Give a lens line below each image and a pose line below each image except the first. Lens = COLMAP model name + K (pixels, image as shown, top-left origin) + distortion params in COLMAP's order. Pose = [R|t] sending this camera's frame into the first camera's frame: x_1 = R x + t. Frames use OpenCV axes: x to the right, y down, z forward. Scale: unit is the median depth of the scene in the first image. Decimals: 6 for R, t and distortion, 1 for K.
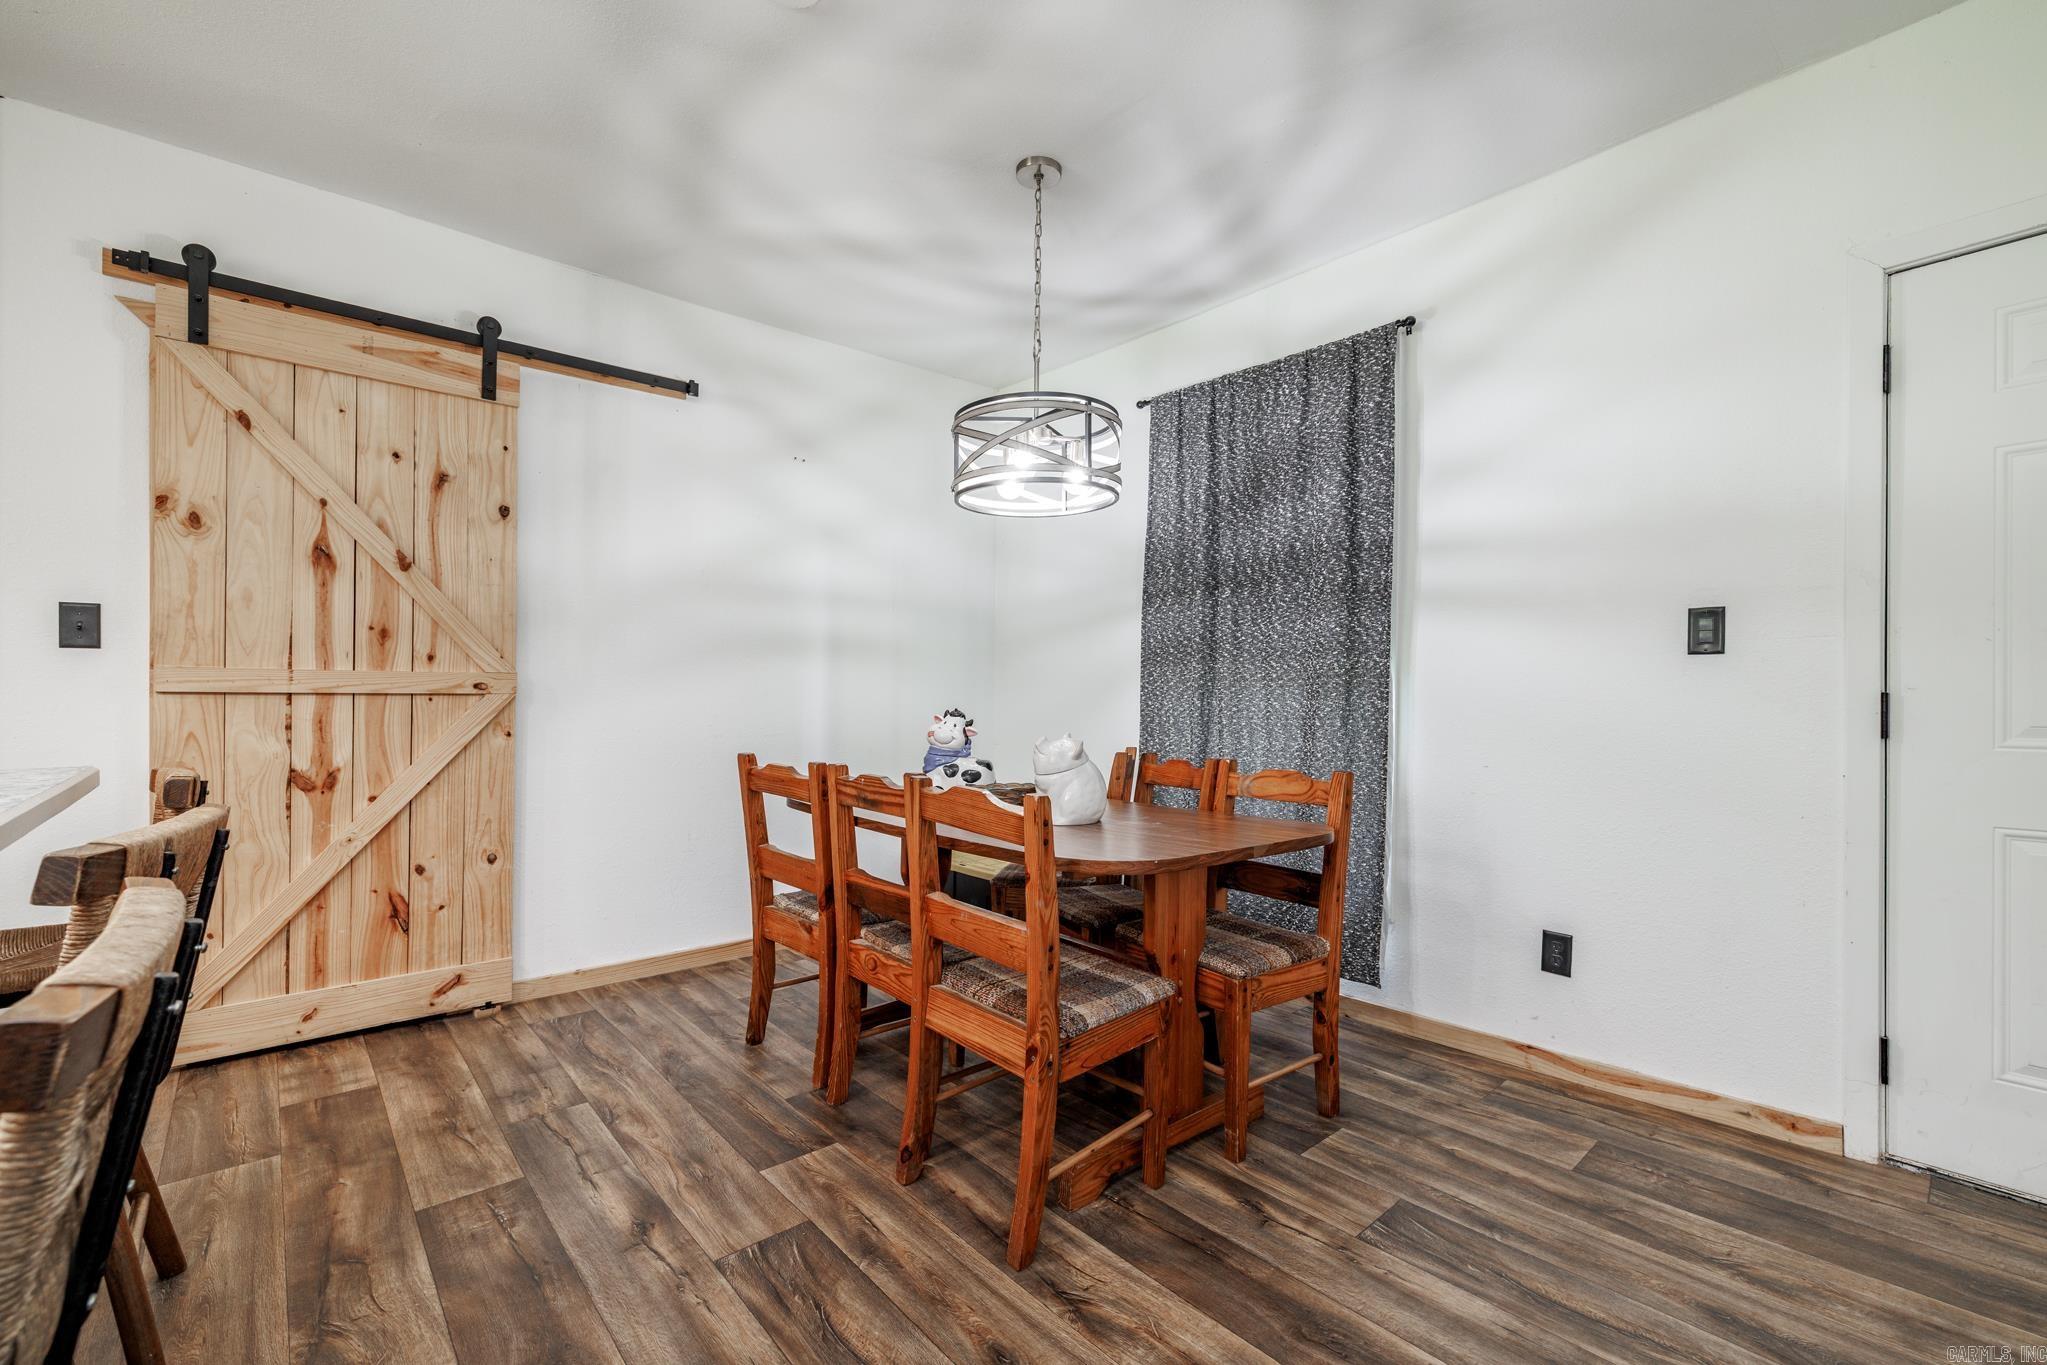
lens RADIAL K [[856.4, 0, 1031.7], [0, 856.4, 698.0], [0, 0, 1]] dist [-0.001006, 0.000140]
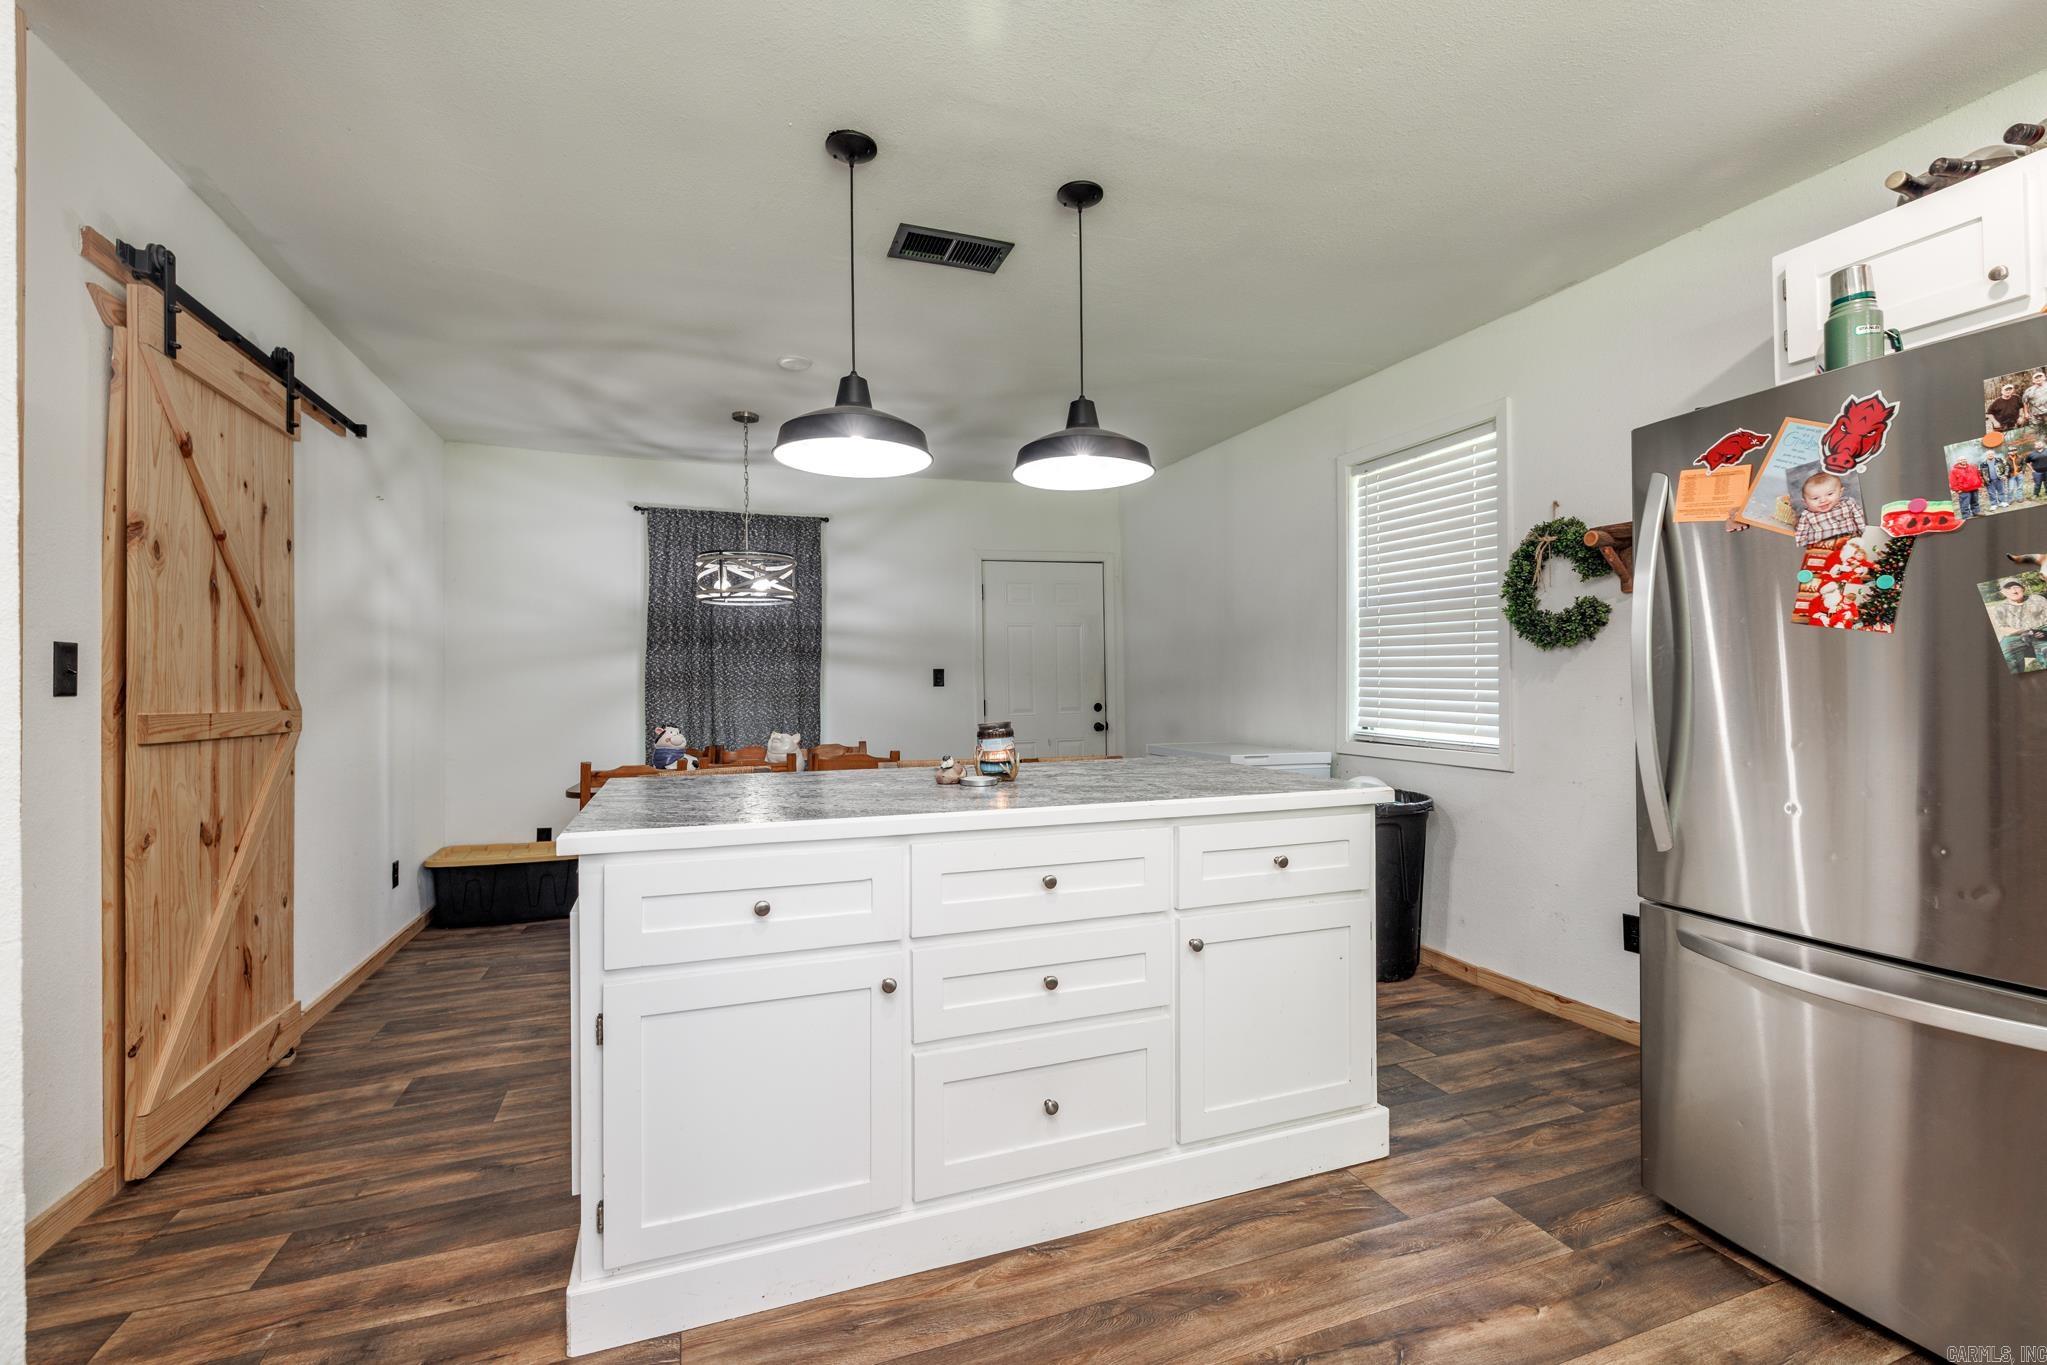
lens RADIAL K [[856.4, 0, 1031.7], [0, 856.4, 698.0], [0, 0, 1]] dist [-0.001006, 0.000140]
pose [[0.343055, -0.021463, 0.939070, -1.277889], [0.025391, 0.999585, 0.013571, -0.036094], [-0.938972, 0.019188, 0.343458, -0.133656]]
